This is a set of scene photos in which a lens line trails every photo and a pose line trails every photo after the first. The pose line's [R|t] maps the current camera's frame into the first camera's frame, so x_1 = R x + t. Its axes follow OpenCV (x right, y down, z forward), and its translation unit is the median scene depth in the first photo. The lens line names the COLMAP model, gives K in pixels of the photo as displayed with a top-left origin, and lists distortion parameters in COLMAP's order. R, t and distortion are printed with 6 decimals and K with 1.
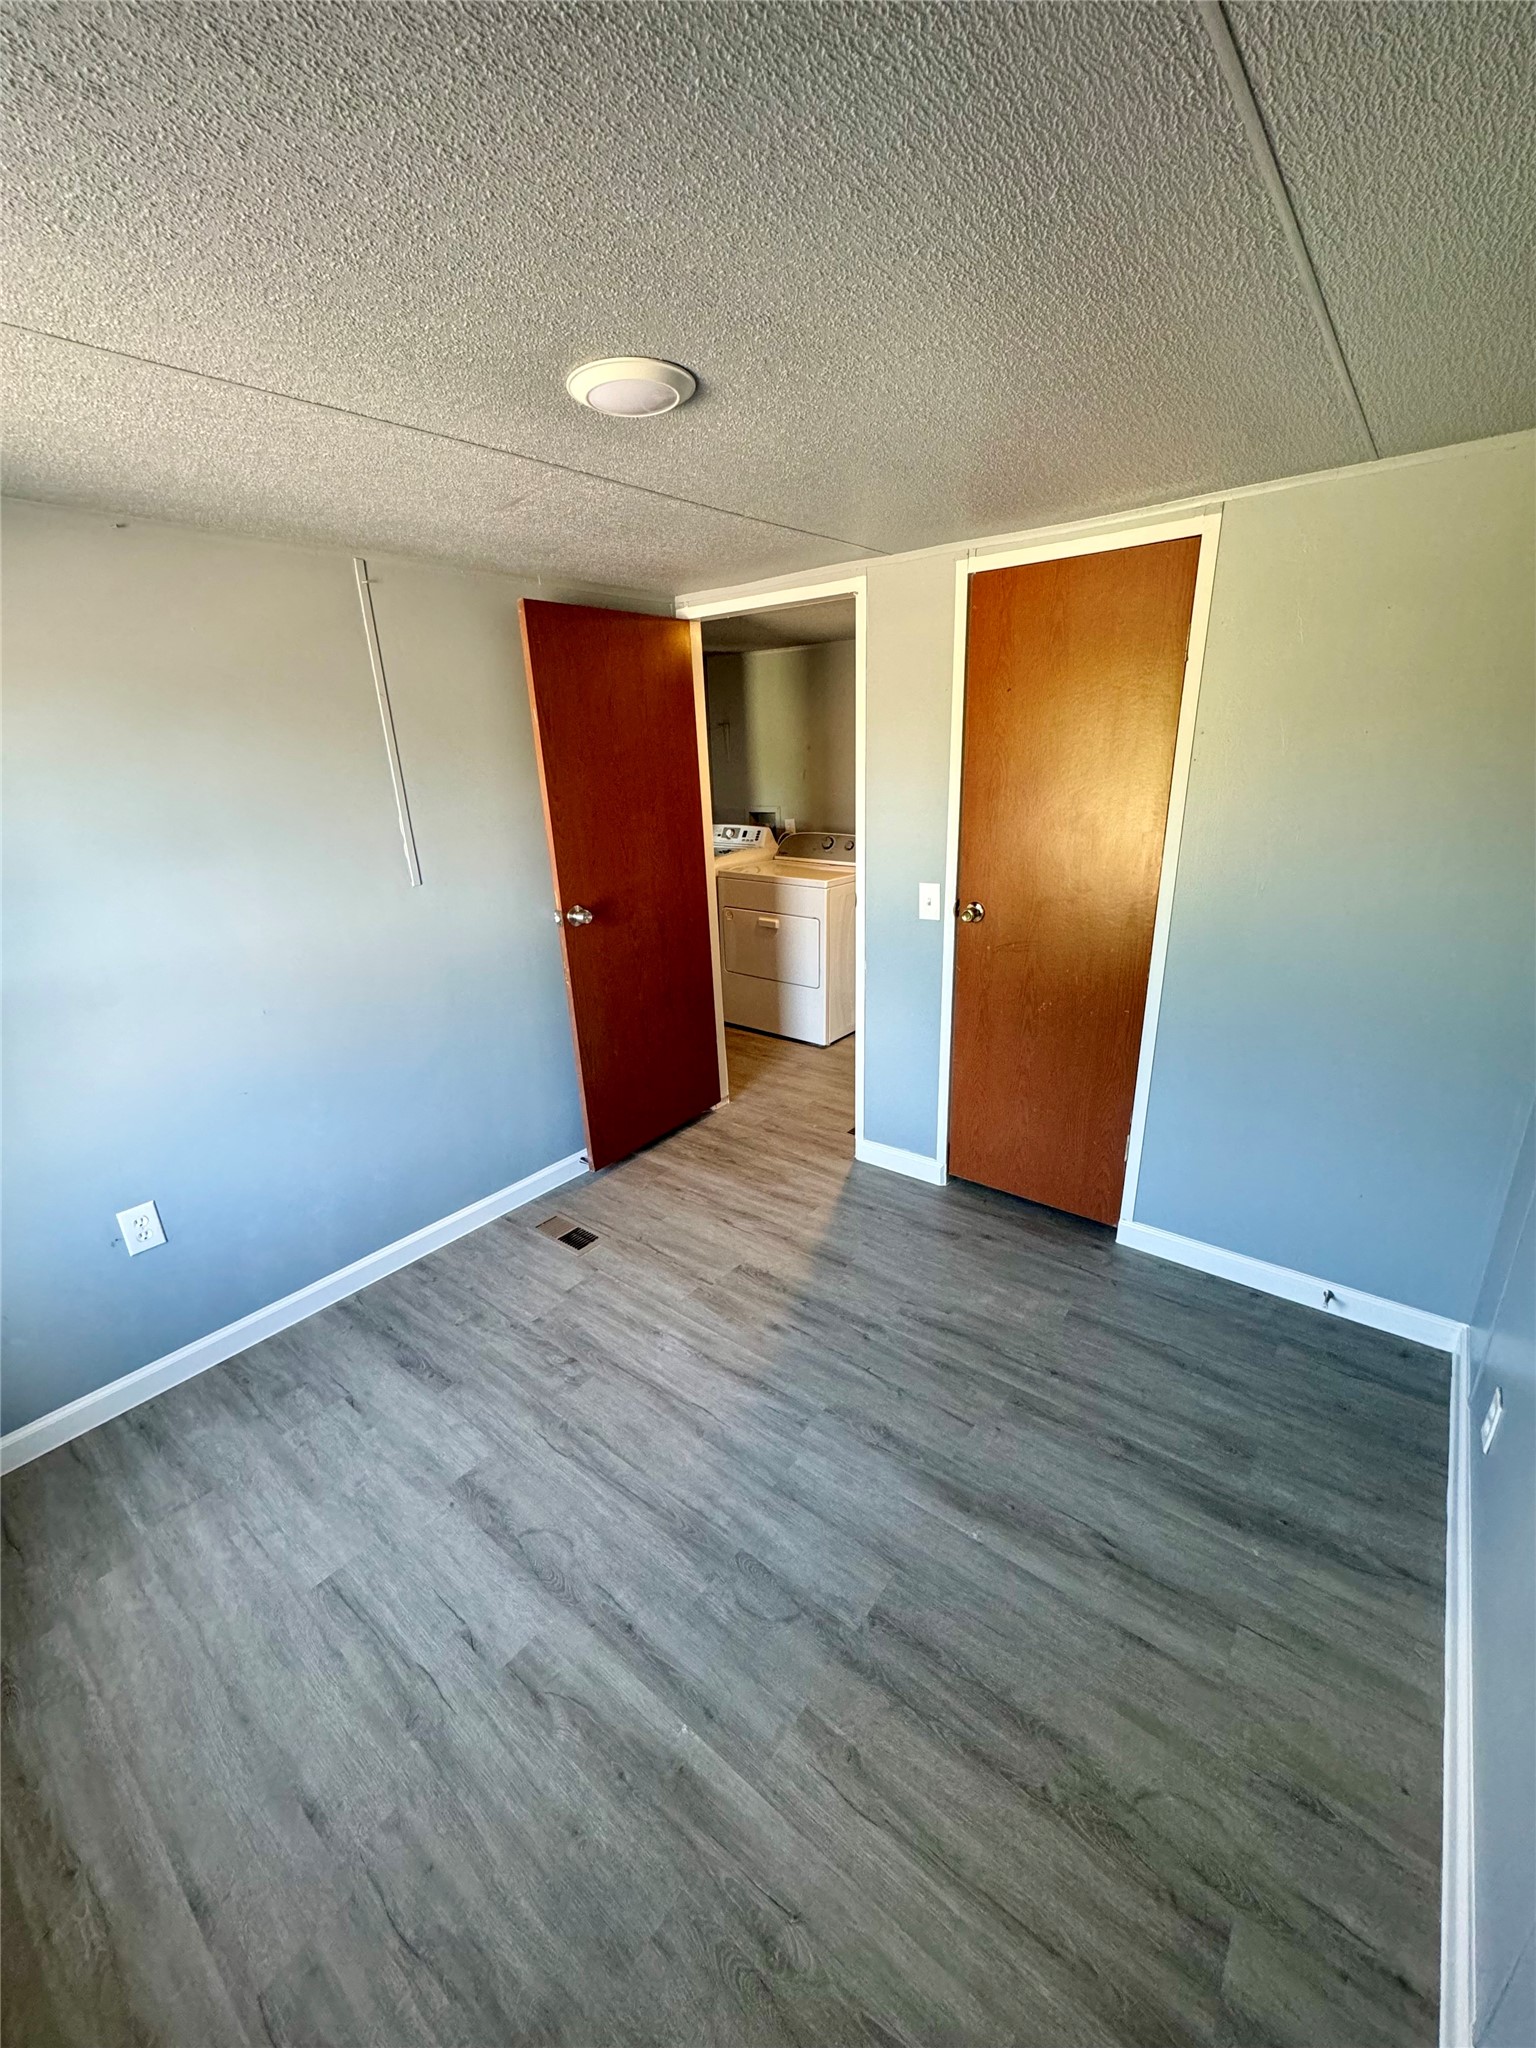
lens RADIAL K [[814.0, 0, 770.6], [0, 814.0, 1027.9], [0, 0, 1]] dist [-0.002558, 0.000905]
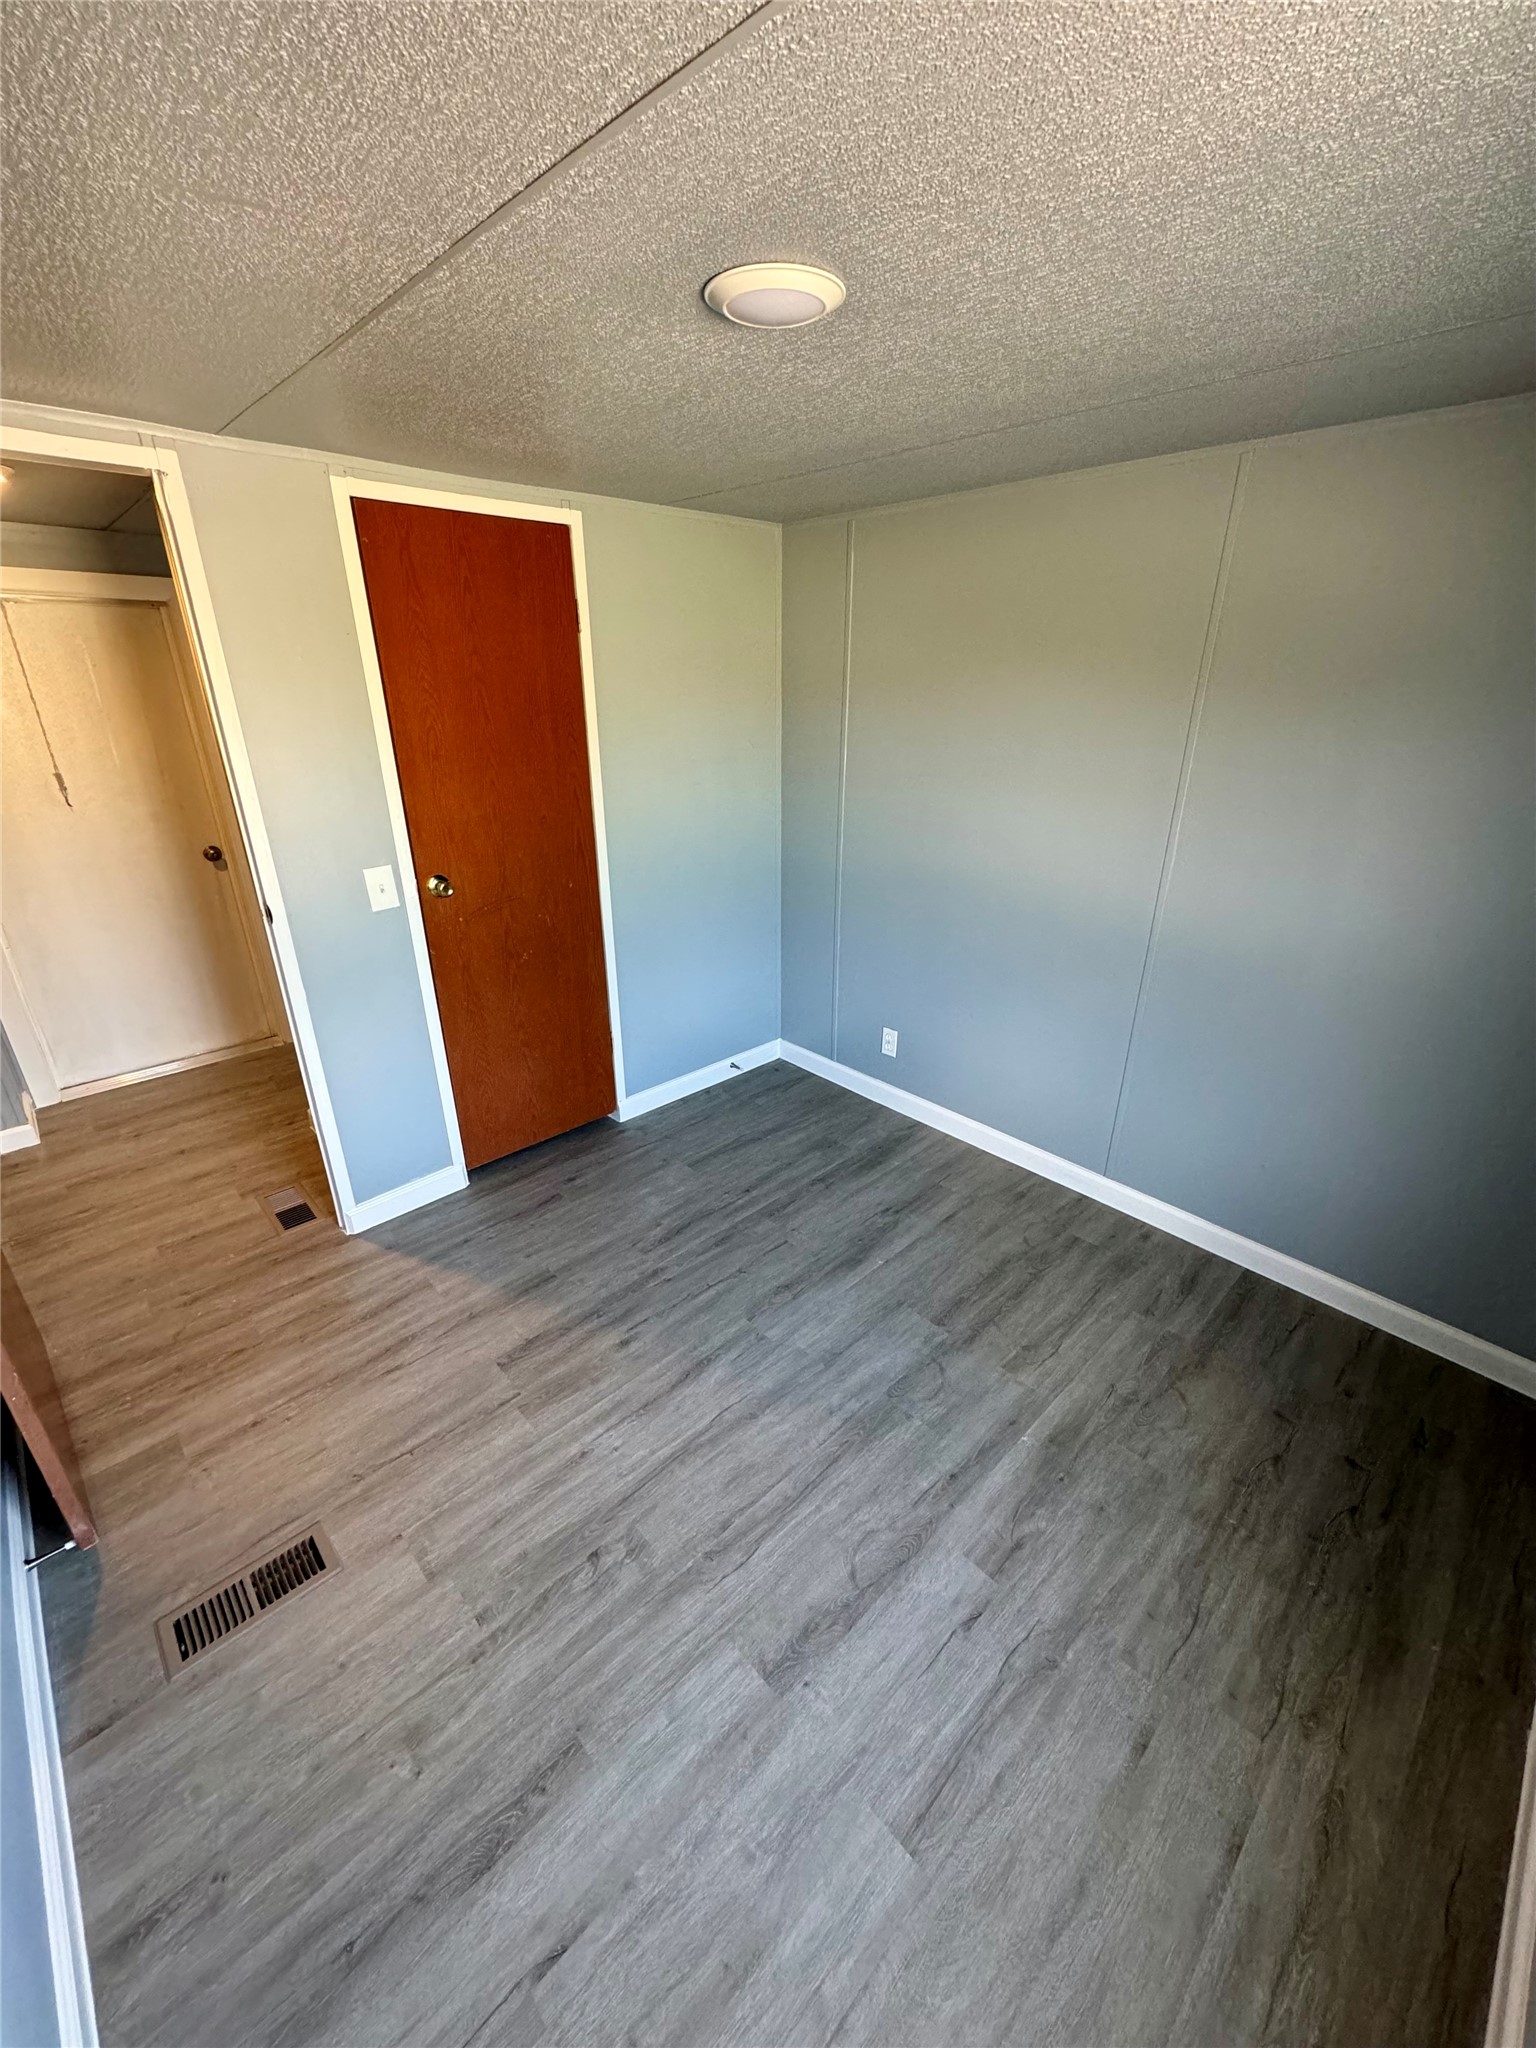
lens RADIAL K [[814.0, 0, 776.4], [0, 814.0, 1028.2], [0, 0, 1]] dist [-0.002558, 0.000905]
pose [[0.134788, -0.362950, 0.922008, -0.822335], [0.322169, 0.895996, 0.305612, -0.211611], [-0.937037, 0.255850, 0.237701, 0.628197]]
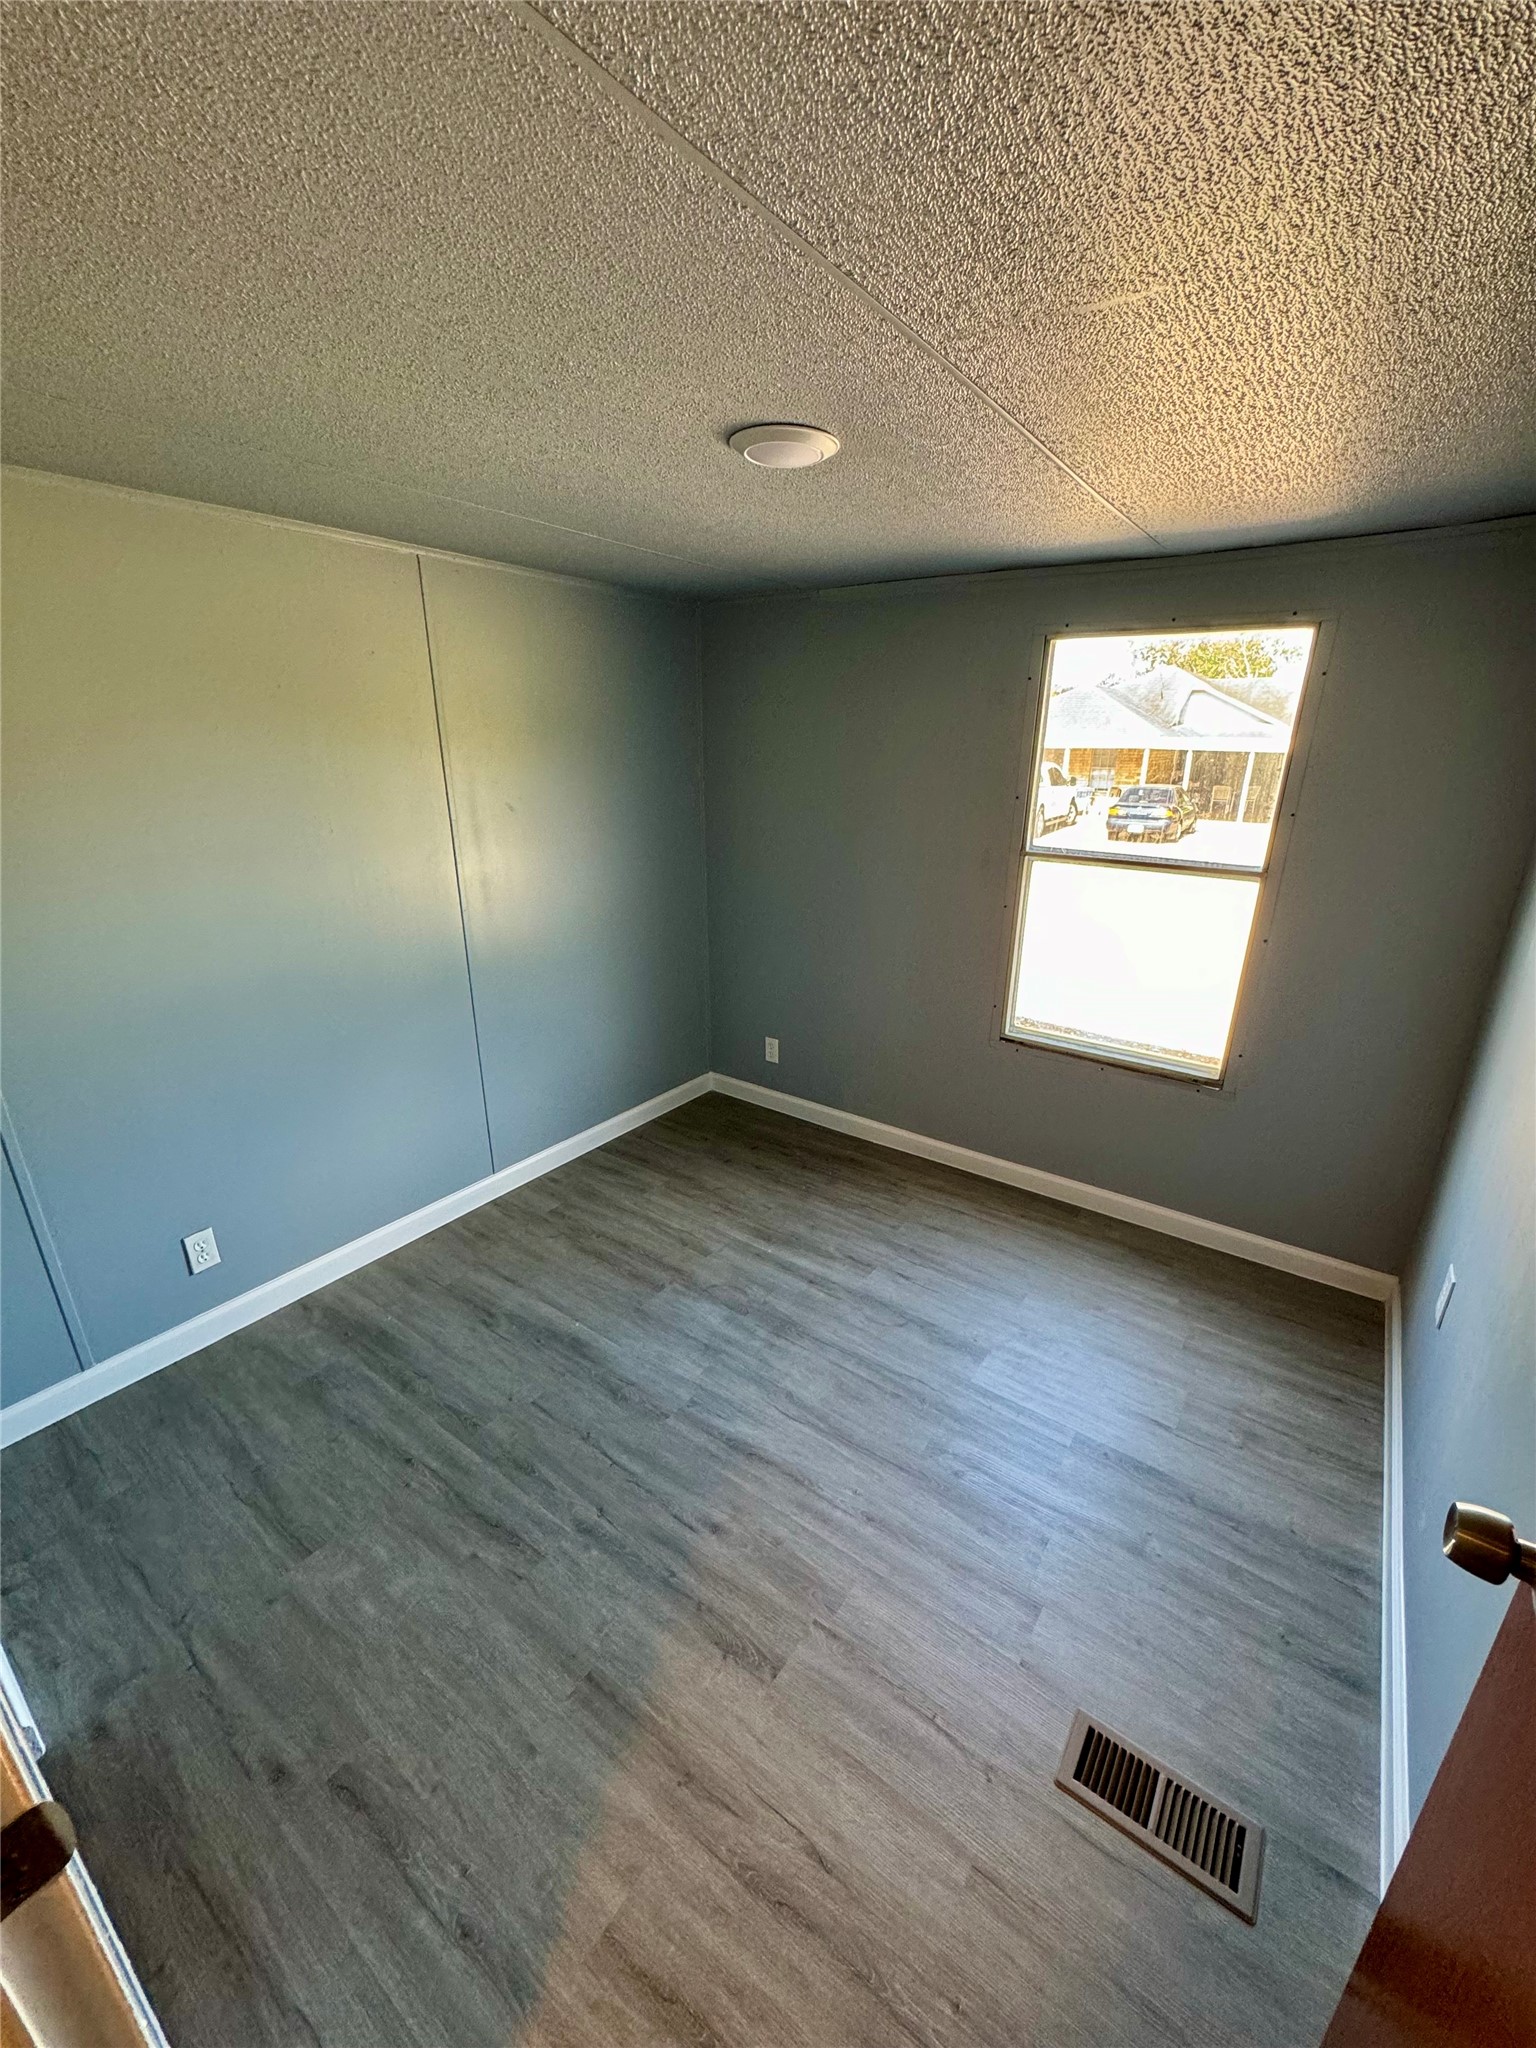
lens RADIAL K [[814.0, 0, 770.2], [0, 814.0, 1033.0], [0, 0, 1]] dist [-0.002558, 0.000905]
pose [[-0.998660, 0.041713, -0.030614, -0.049032], [0.012833, 0.772868, 0.634437, -0.553087], [0.050125, 0.633194, -0.772368, 1.538402]]
